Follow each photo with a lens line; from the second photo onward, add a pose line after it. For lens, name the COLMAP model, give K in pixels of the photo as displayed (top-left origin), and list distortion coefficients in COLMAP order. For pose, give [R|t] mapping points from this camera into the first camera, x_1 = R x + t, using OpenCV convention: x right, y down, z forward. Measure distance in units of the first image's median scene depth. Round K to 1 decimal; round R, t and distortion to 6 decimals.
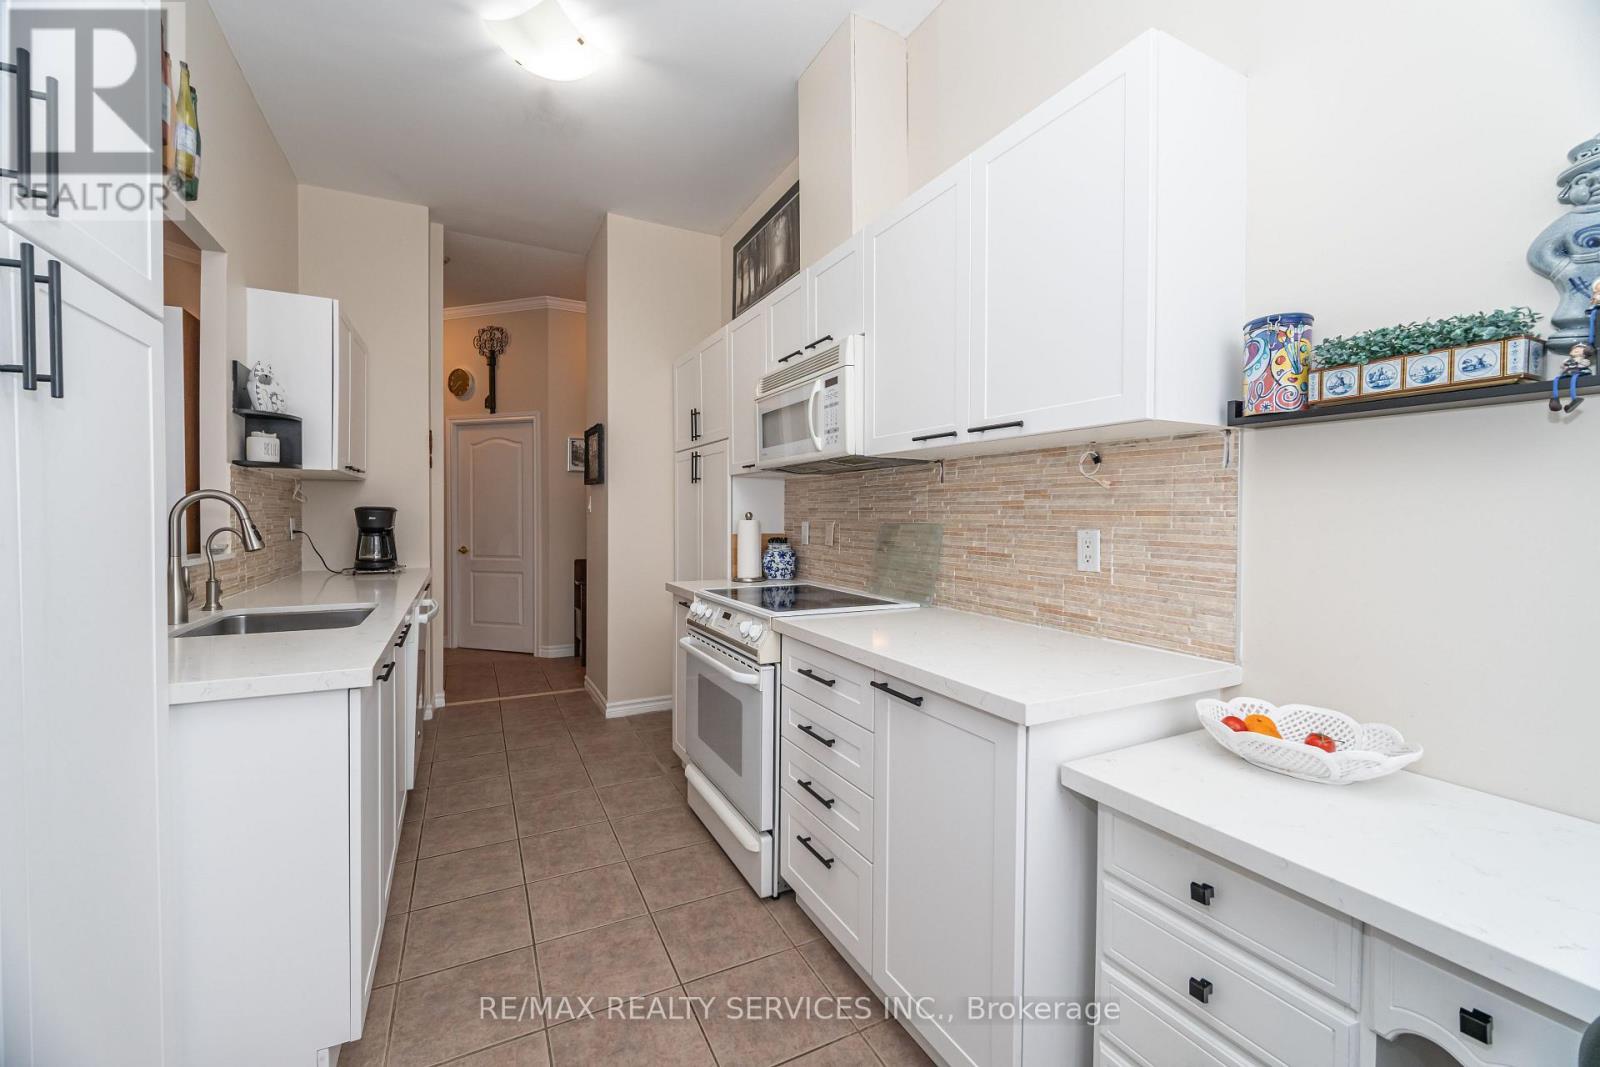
lens RADIAL K [[653.5, 0, 792.4], [0, 653.5, 516.9], [0, 0, 1]] dist [-0.001177, -0.000400]
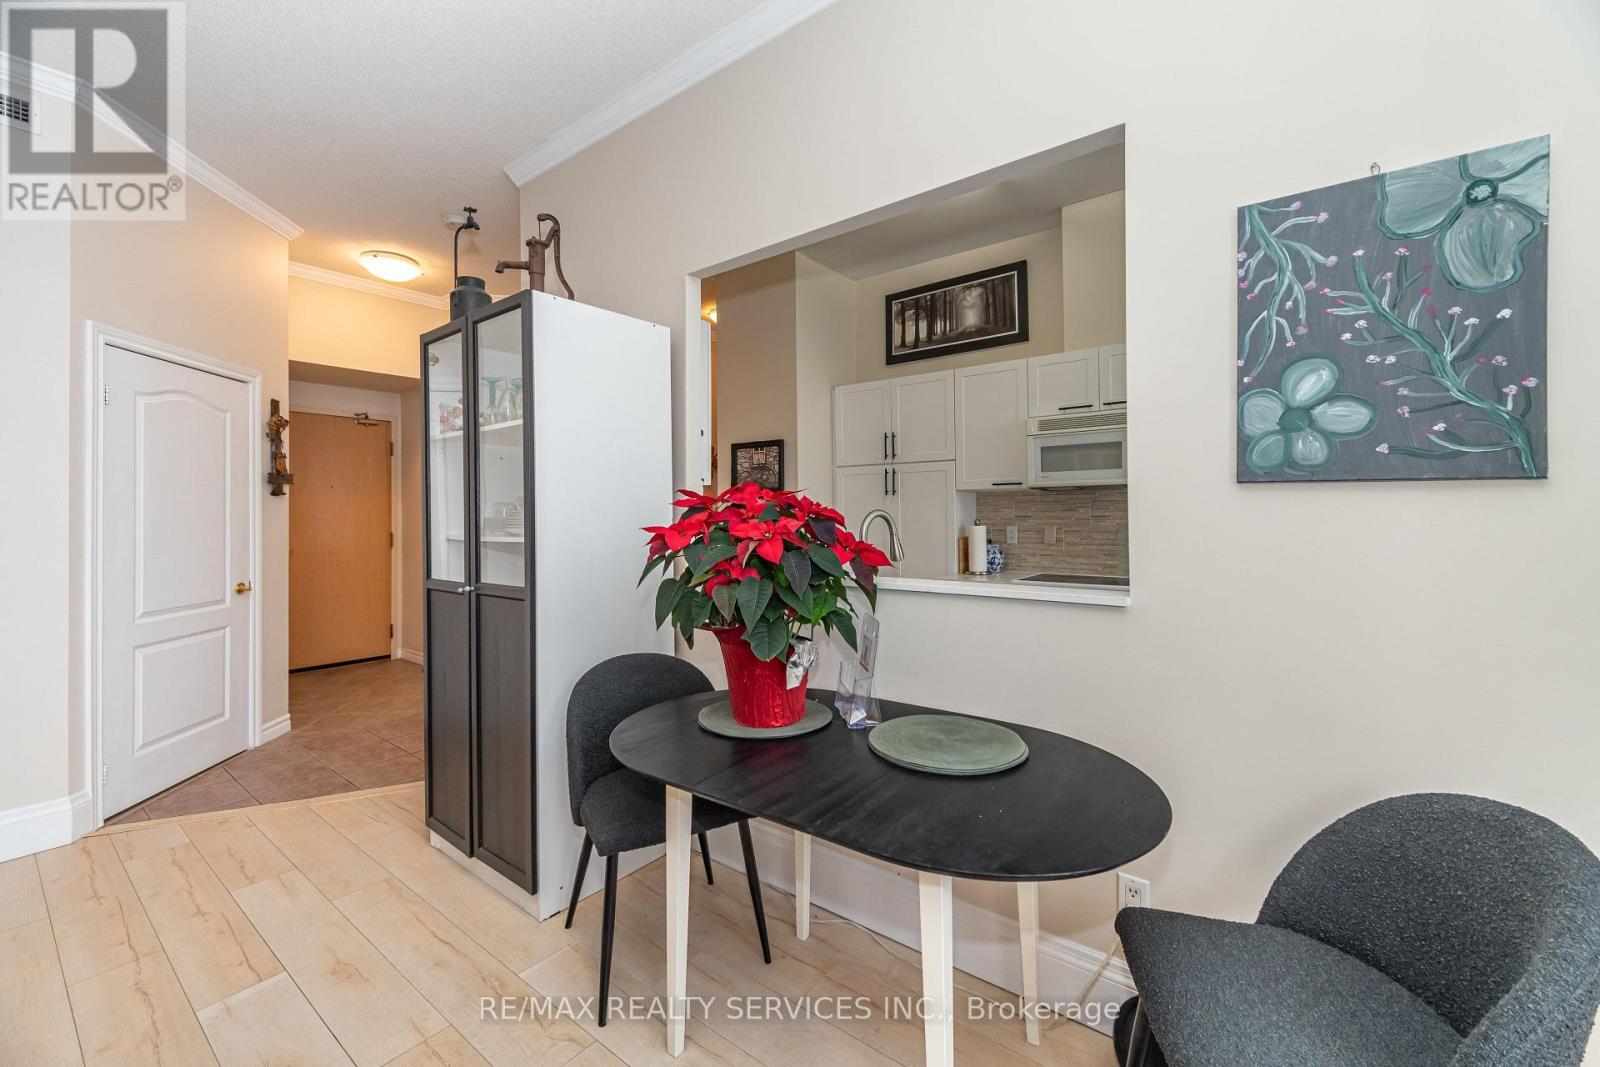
lens RADIAL K [[653.2, 0, 794.0], [0, 653.2, 506.5], [0, 0, 1]] dist [0.002587, -0.000014]
pose [[0.903807, -0.006230, 0.427896, -0.870380], [0.012633, 0.999847, -0.012125, -0.020282], [-0.427755, 0.016364, 0.903747, 0.005770]]
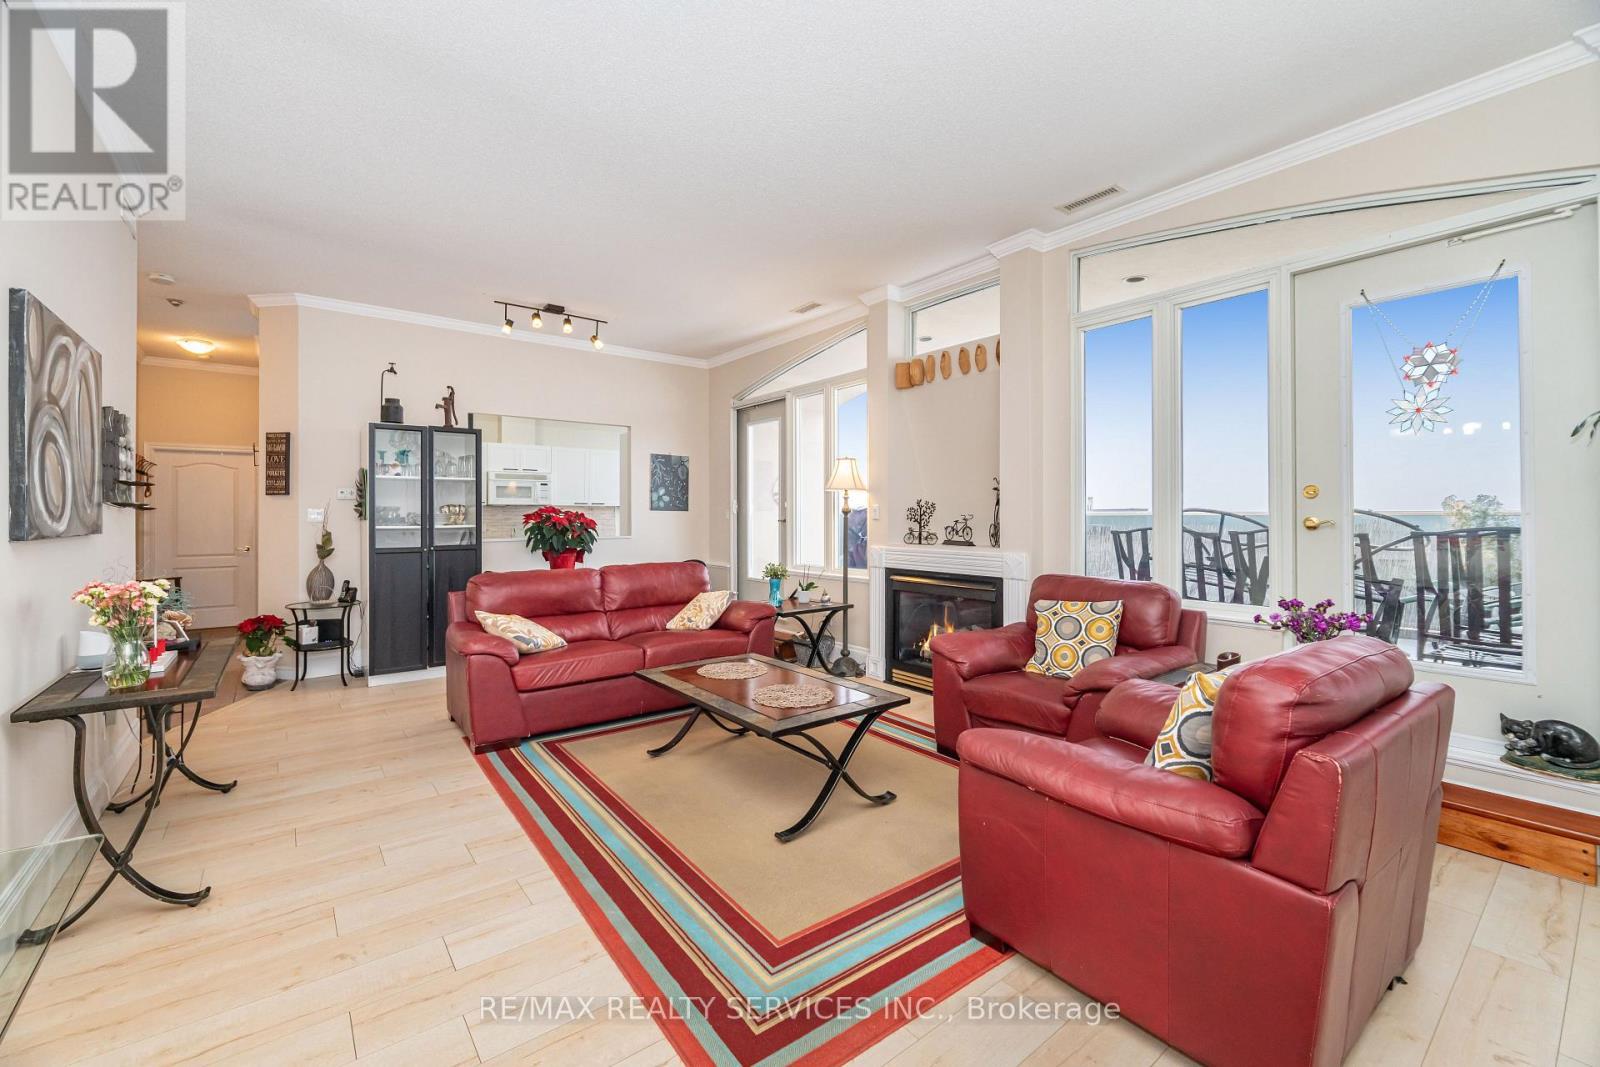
lens RADIAL K [[666.3, 0, 787.6], [0, 666.3, 511.0], [0, 0, 1]] dist [0.006836, -0.000049]
pose [[-0.183787, 0.003256, 0.982961, -2.553858], [0.003906, 0.999989, -0.002582, -0.027754], [-0.982958, 0.003365, -0.183798, 0.225576]]
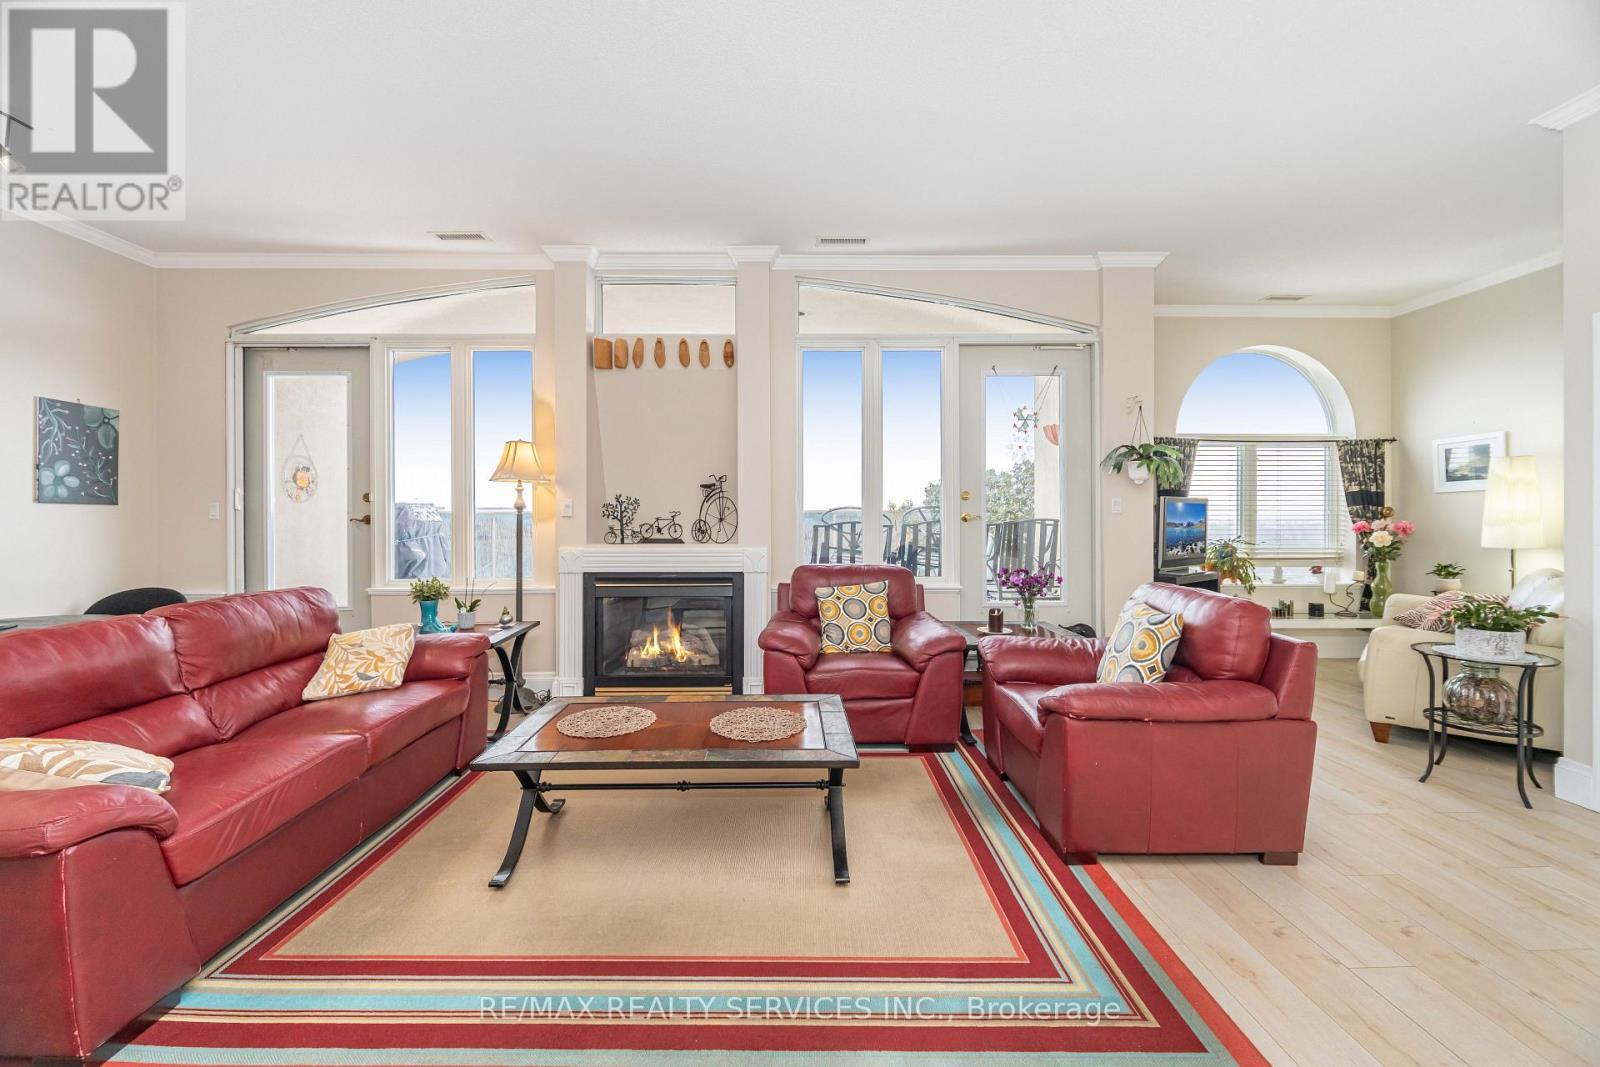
lens RADIAL K [[653.5, 0, 792.4], [0, 653.5, 516.9], [0, 0, 1]] dist [-0.001177, -0.000400]
pose [[-0.900848, -0.004395, 0.434113, -2.038496], [0.000021, 0.999948, 0.010168, -0.024261], [-0.434135, 0.009169, -0.900801, 0.696701]]
